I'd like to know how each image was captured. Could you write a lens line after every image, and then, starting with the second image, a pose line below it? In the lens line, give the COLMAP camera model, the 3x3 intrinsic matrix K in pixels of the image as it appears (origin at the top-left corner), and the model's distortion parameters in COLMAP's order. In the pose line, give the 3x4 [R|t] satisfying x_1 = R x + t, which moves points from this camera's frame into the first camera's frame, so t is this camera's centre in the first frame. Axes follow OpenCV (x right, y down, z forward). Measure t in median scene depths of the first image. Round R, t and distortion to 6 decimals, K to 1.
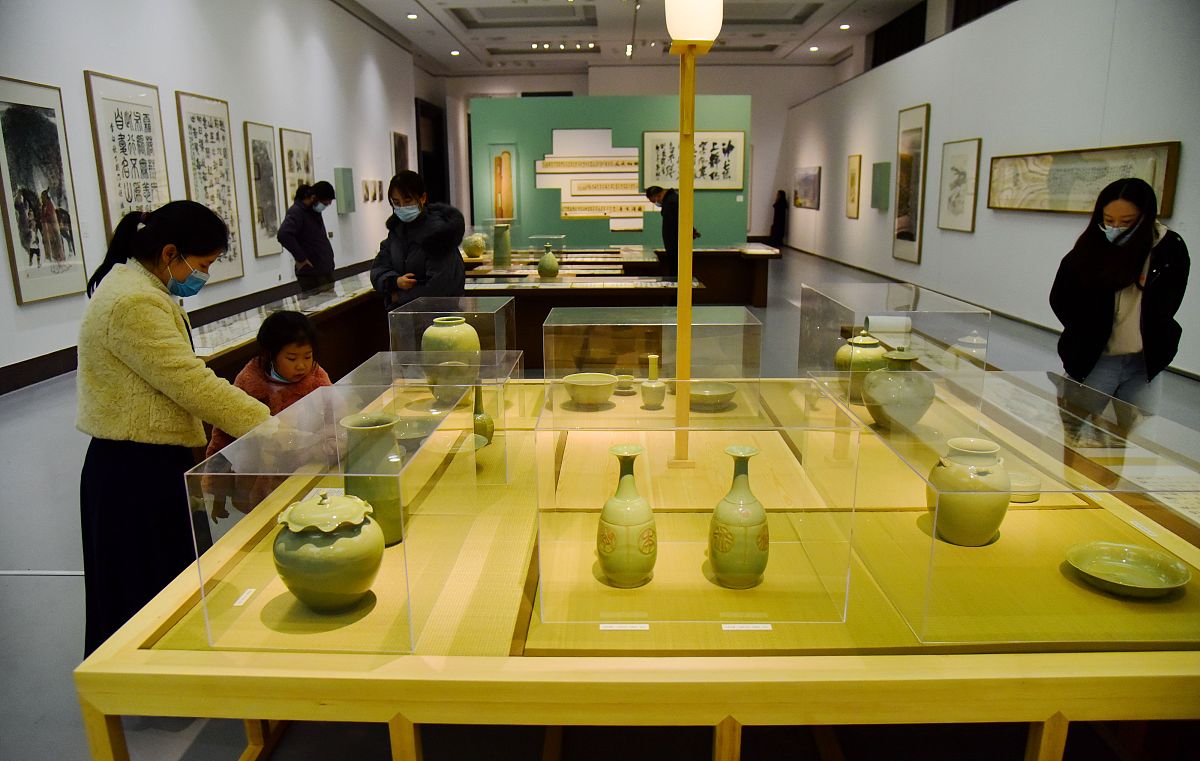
lens RADIAL K [[853.1, 0, 595.6], [0, 853.1, 378.7], [0, 0, 1]] dist [-0.074098, -0.000476]
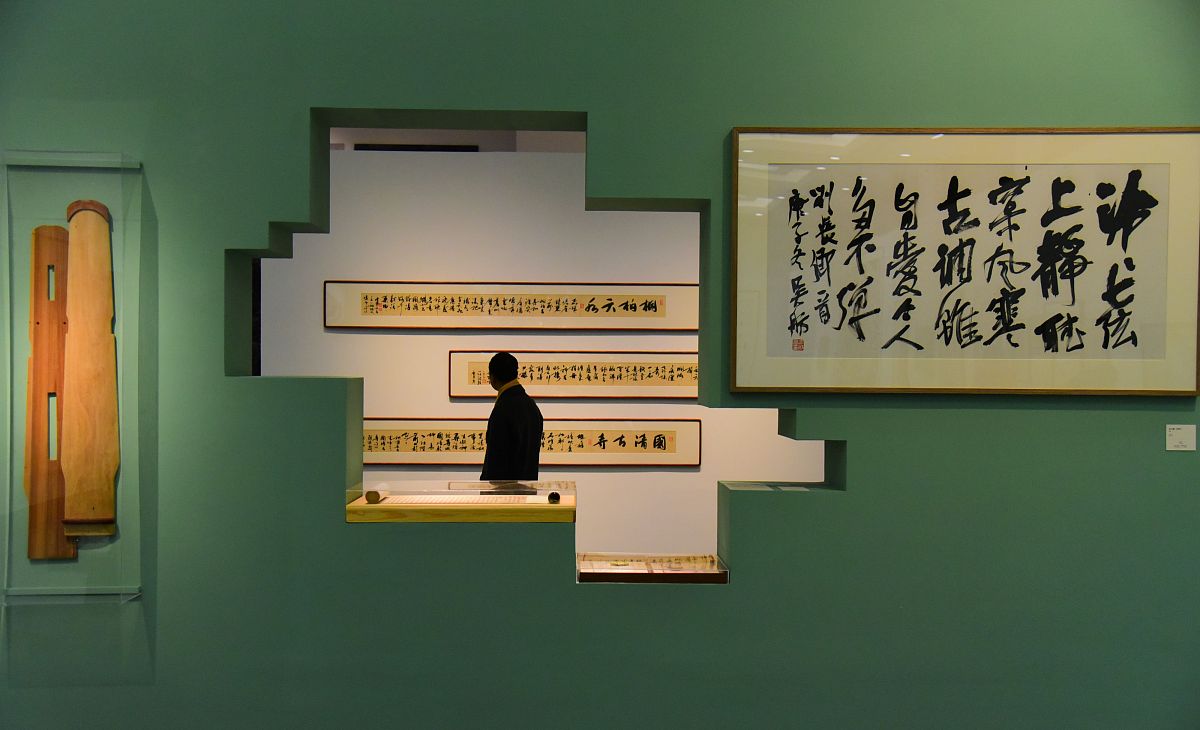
lens RADIAL K [[1298.8, 0, 591.6], [0, 1298.8, 372.1], [0, 0, 1]] dist [-0.055219, 0.000000]
pose [[0.999062, 0.014901, 0.040653, 0.007225], [-0.005587, 0.975429, -0.220243, -0.157428], [-0.042937, 0.219810, 0.974597, 0.692383]]
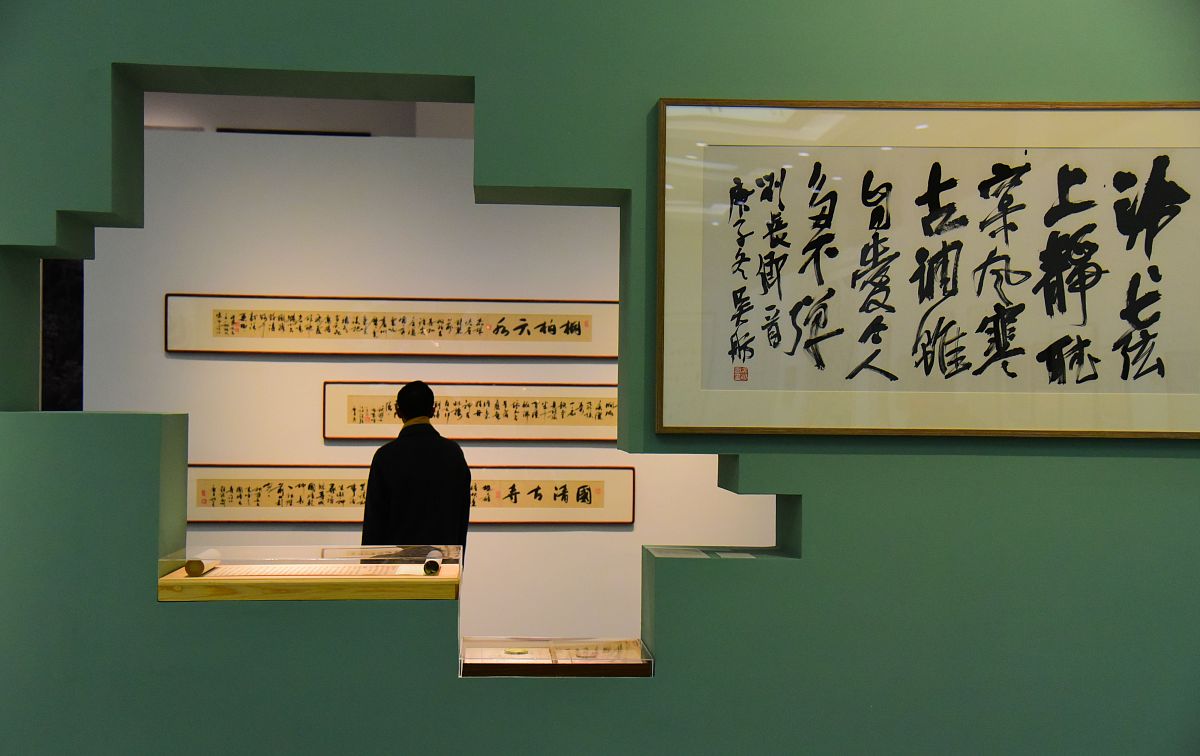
lens RADIAL K [[1536.0, 0, 604.3], [0, 1536.0, 378.8], [0, 0, 1]] dist [-0.019826, 0.000000]
pose [[0.995317, 0.019565, 0.094665, 0.016654], [0.003731, 0.970798, -0.239871, -0.162181], [-0.096594, 0.239101, 0.966178, 0.714731]]
